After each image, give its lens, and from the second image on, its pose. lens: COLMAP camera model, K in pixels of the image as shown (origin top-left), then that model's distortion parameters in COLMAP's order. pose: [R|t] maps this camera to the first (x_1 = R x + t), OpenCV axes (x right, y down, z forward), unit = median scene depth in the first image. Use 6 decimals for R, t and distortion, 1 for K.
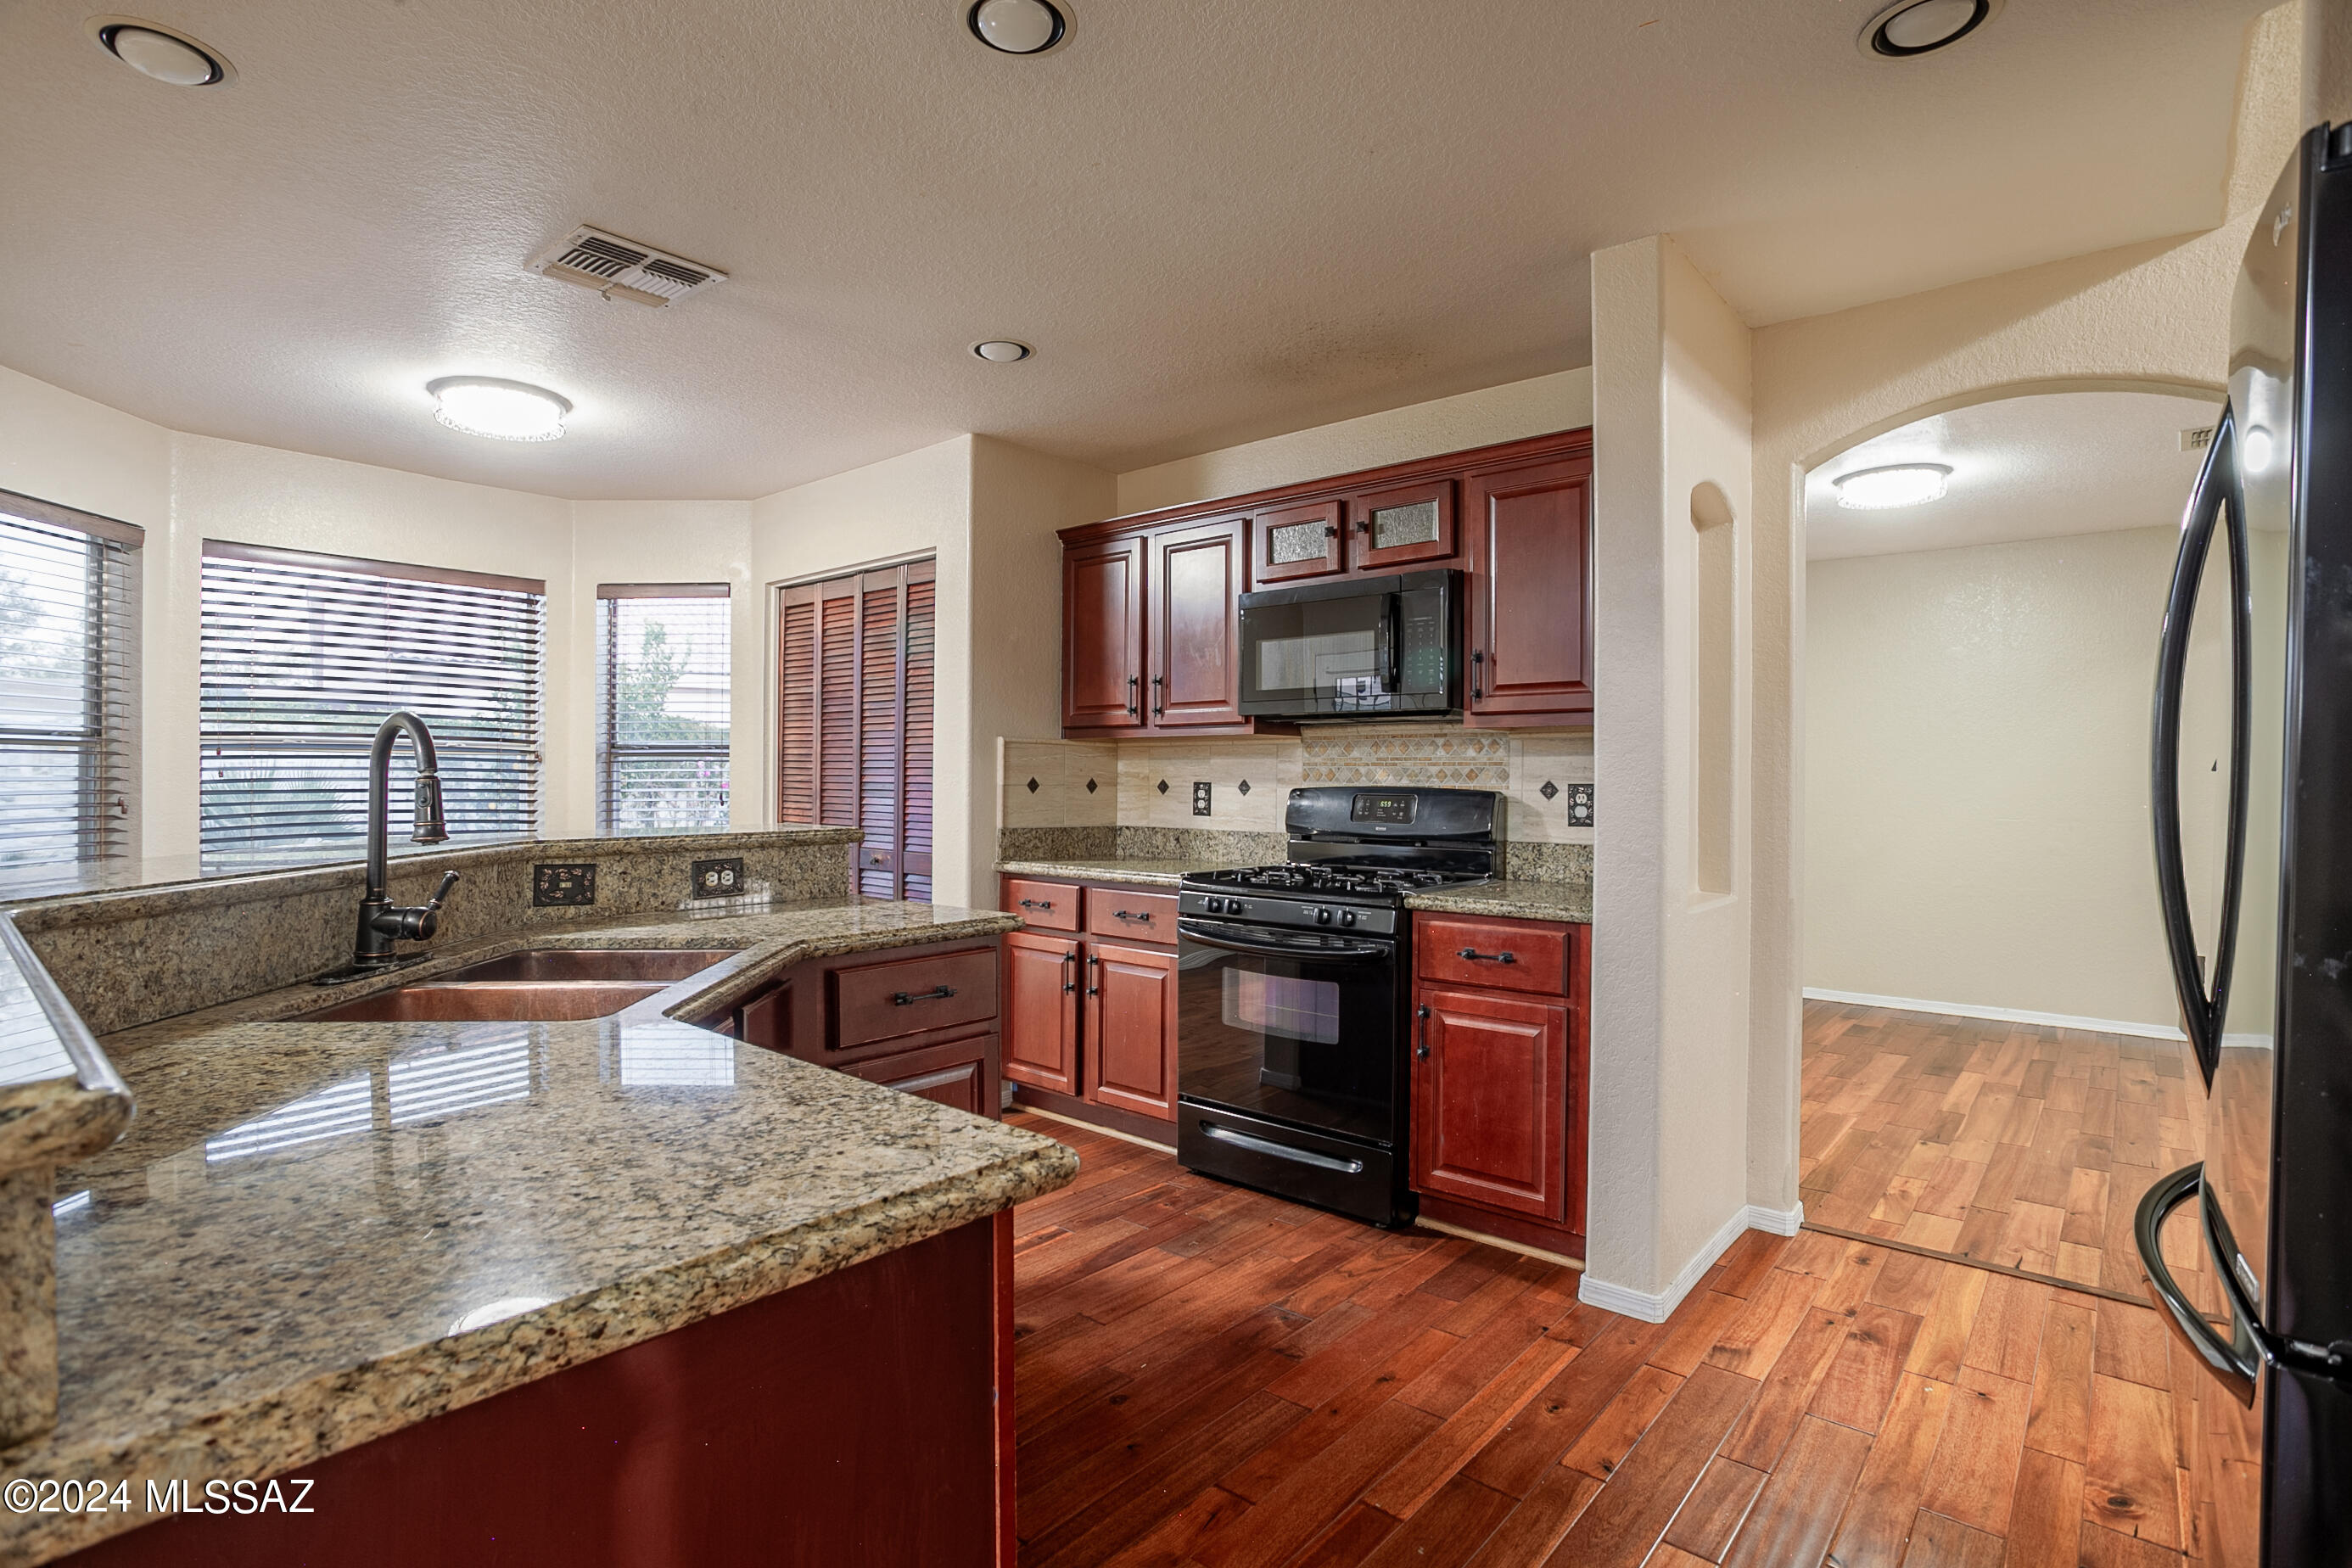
lens RADIAL K [[1154.5, 0, 1154.1], [0, 1154.5, 777.6], [0, 0, 1]] dist [-0.063724, 0.030463]
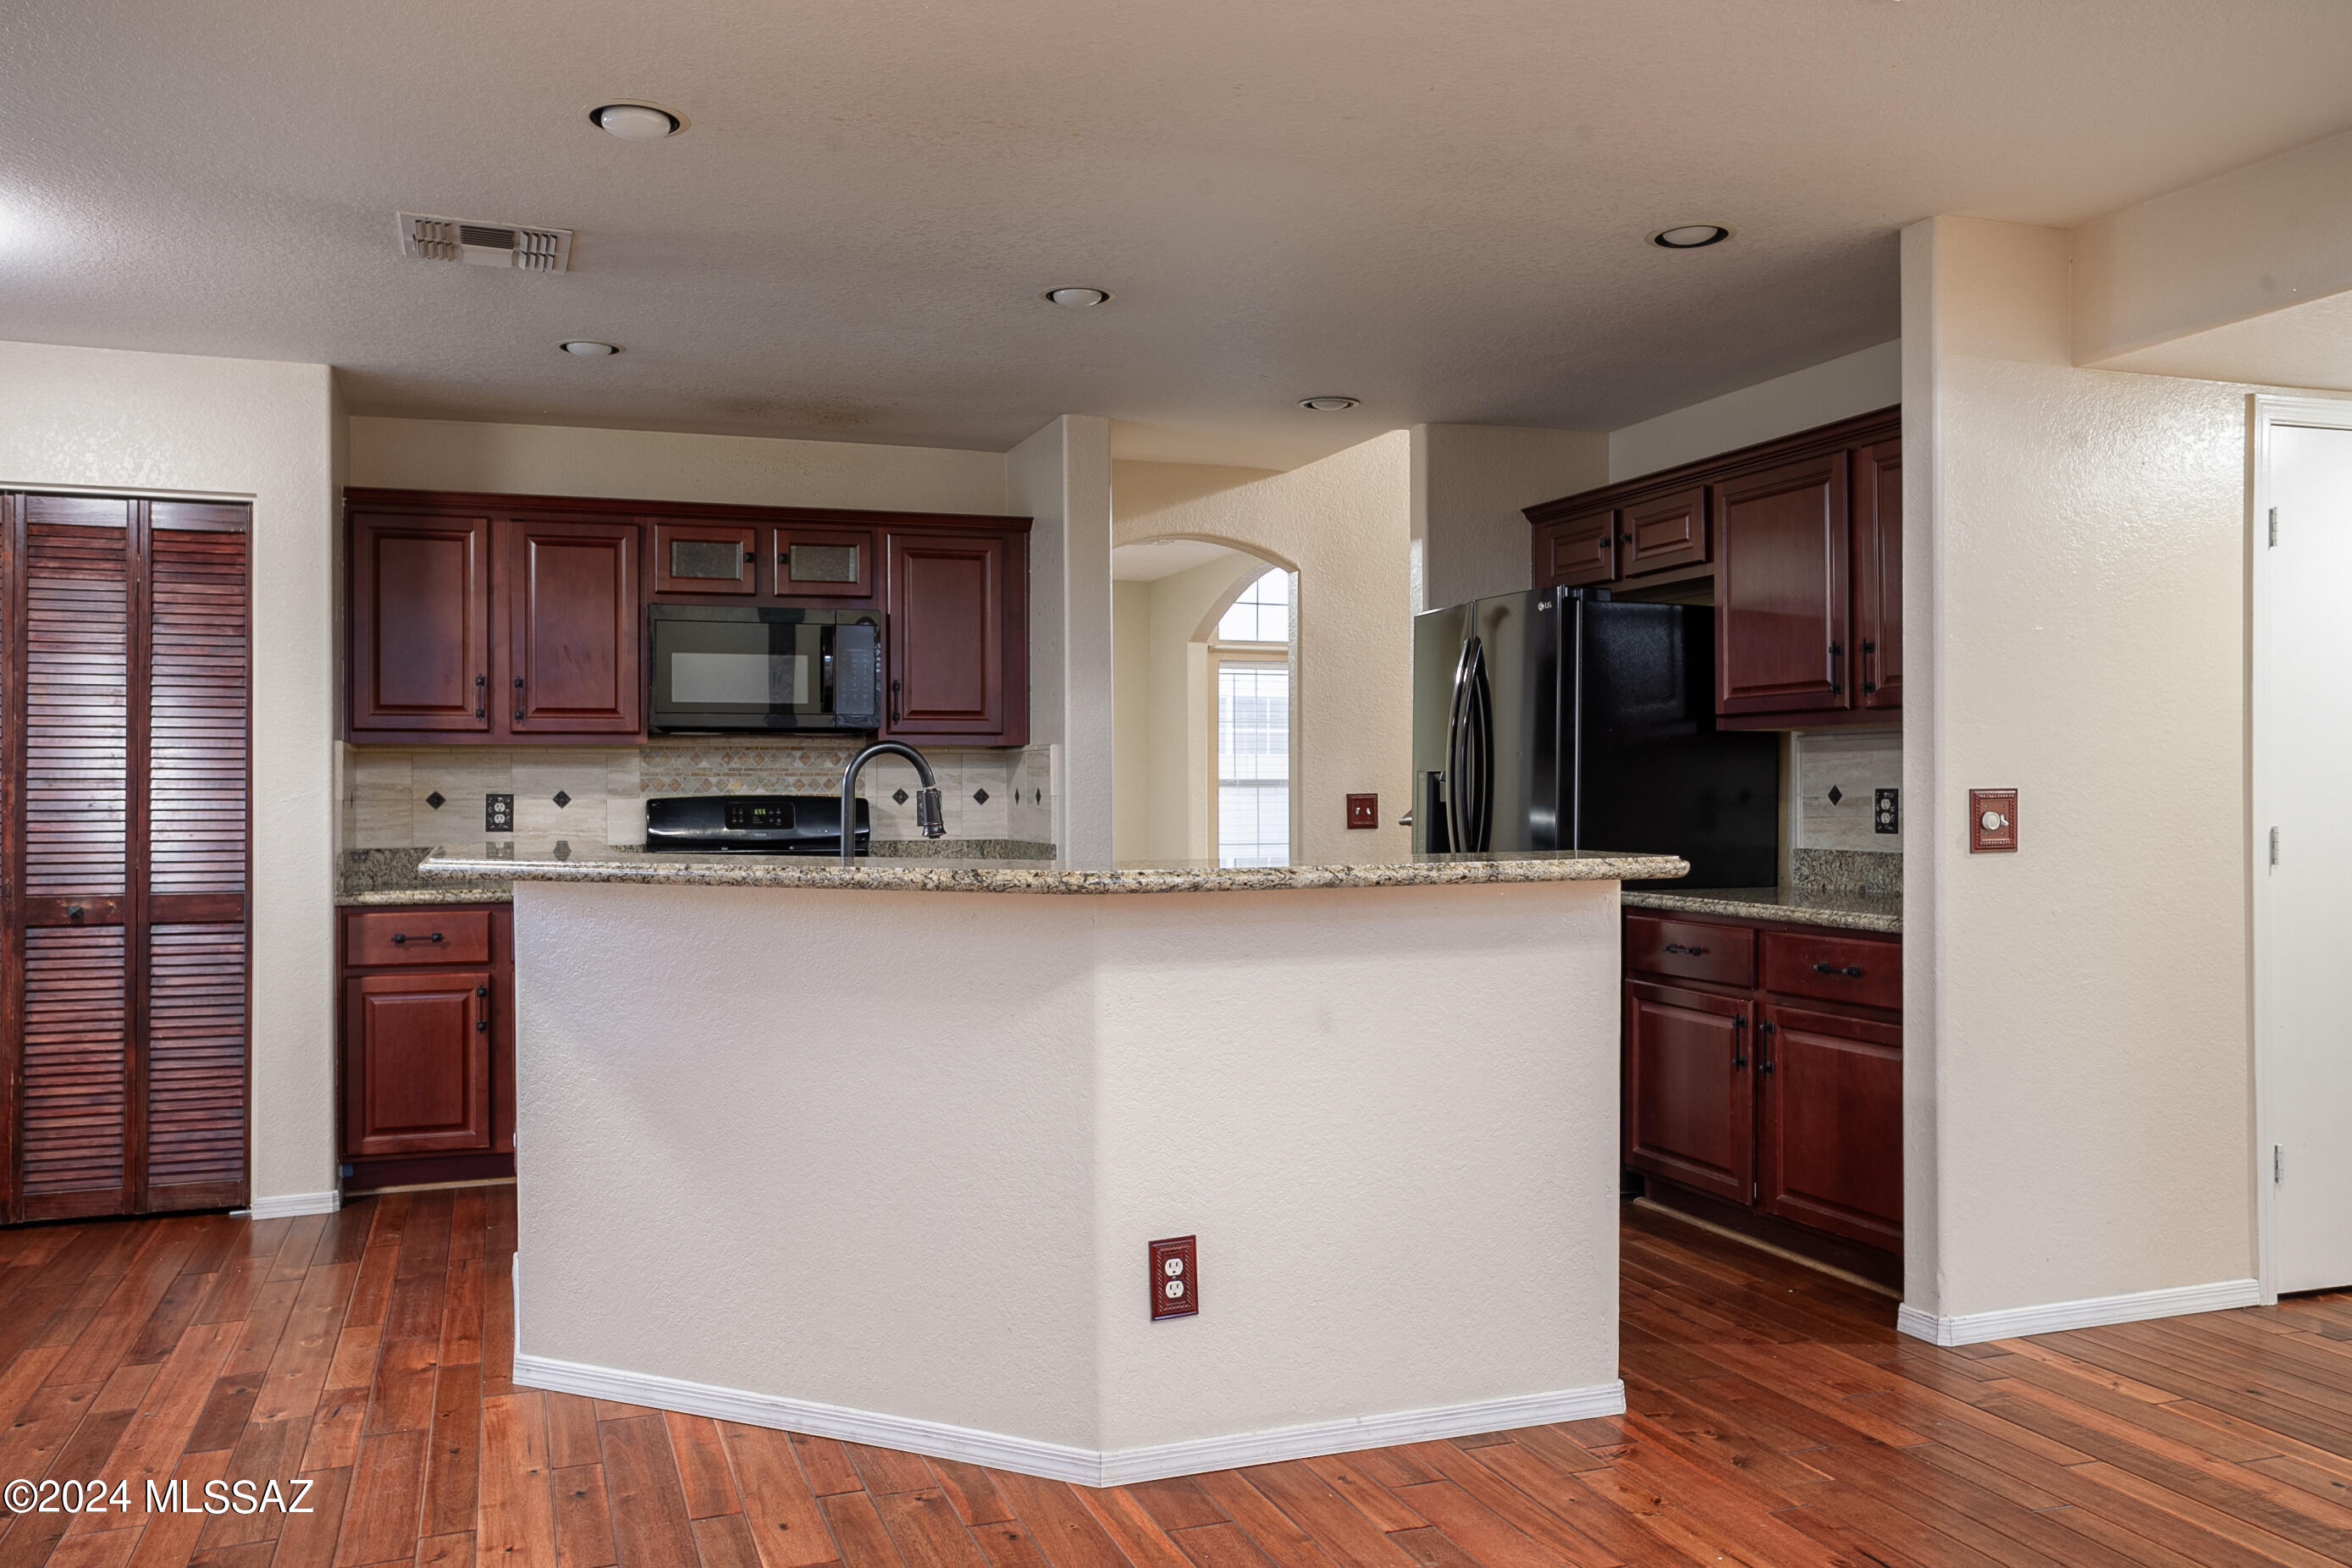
lens RADIAL K [[1836.5, 0, 1163.8], [0, 1836.5, 786.5], [0, 0, 1]] dist [-0.004858, 0.000814]
pose [[0.483101, -0.007312, 0.875534, -1.072169], [0.005893, 0.999970, 0.005099, -0.006917], [-0.875545, 0.002696, 0.483129, -0.148803]]
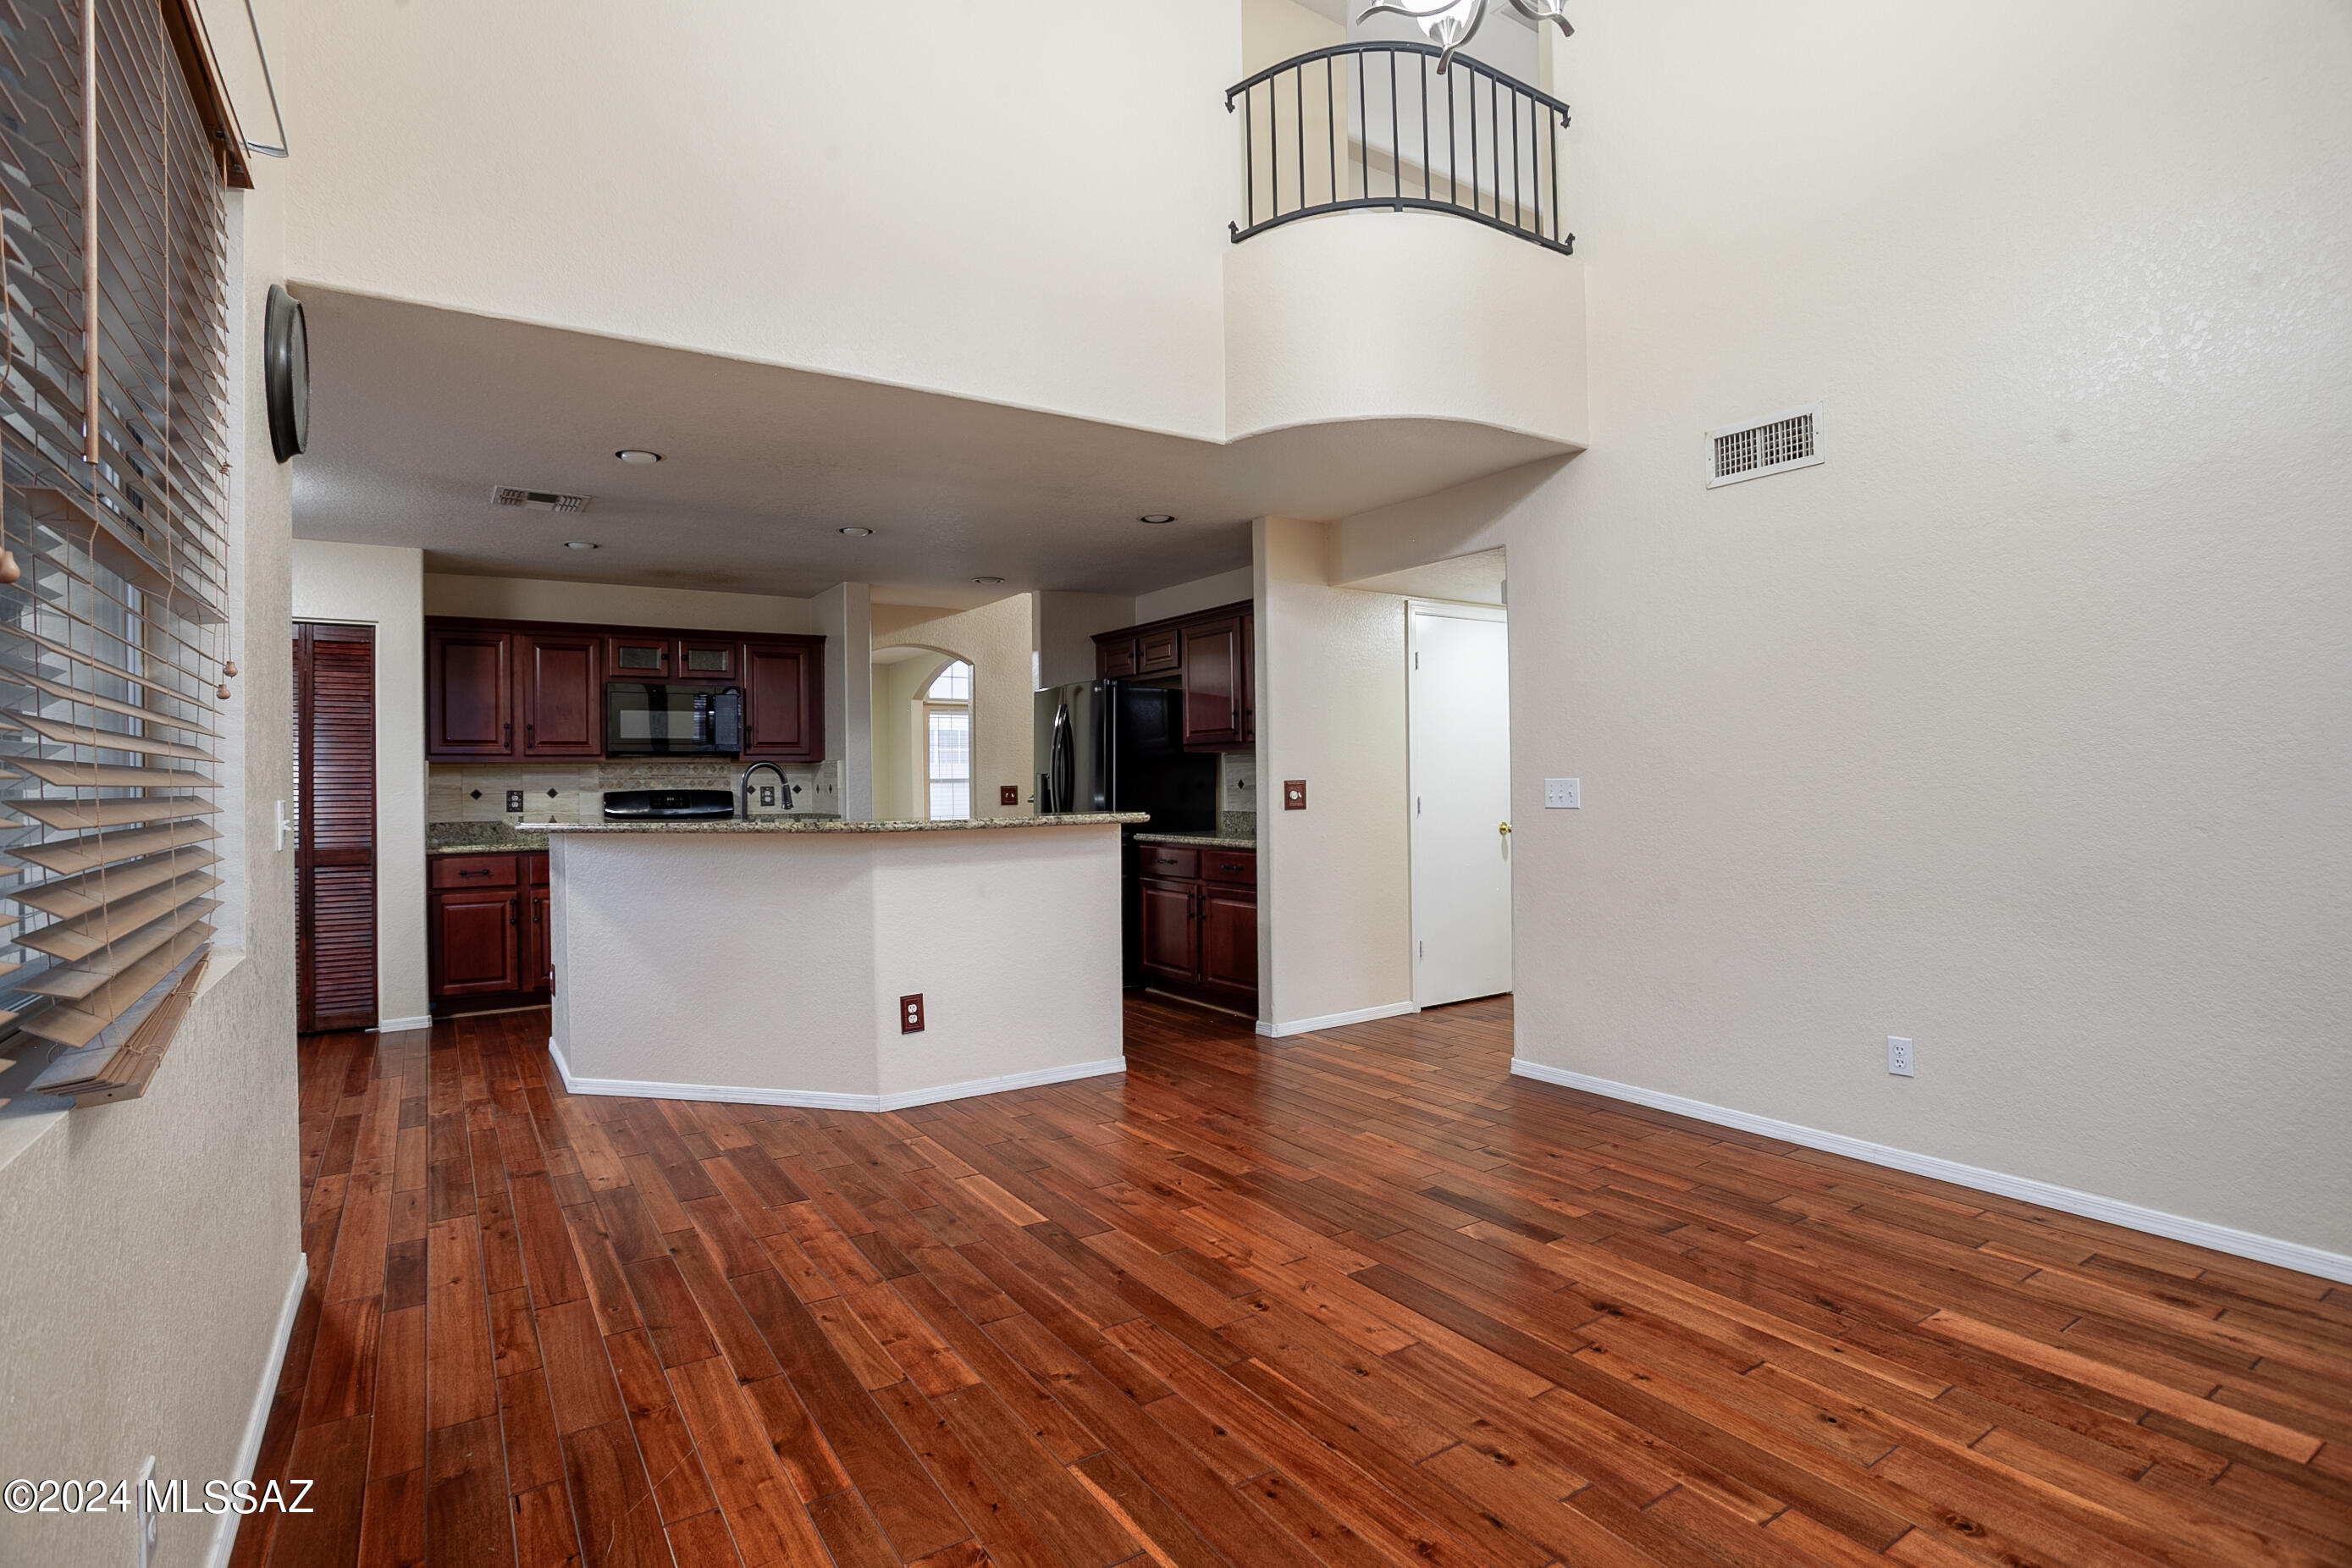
lens RADIAL K [[1154.5, 0, 1154.1], [0, 1154.5, 777.6], [0, 0, 1]] dist [-0.063724, 0.030463]
pose [[0.277681, -0.007168, 0.960647, -1.340645], [0.013472, 0.999903, 0.003567, -0.008276], [-0.960579, 0.011951, 0.277750, -0.284346]]
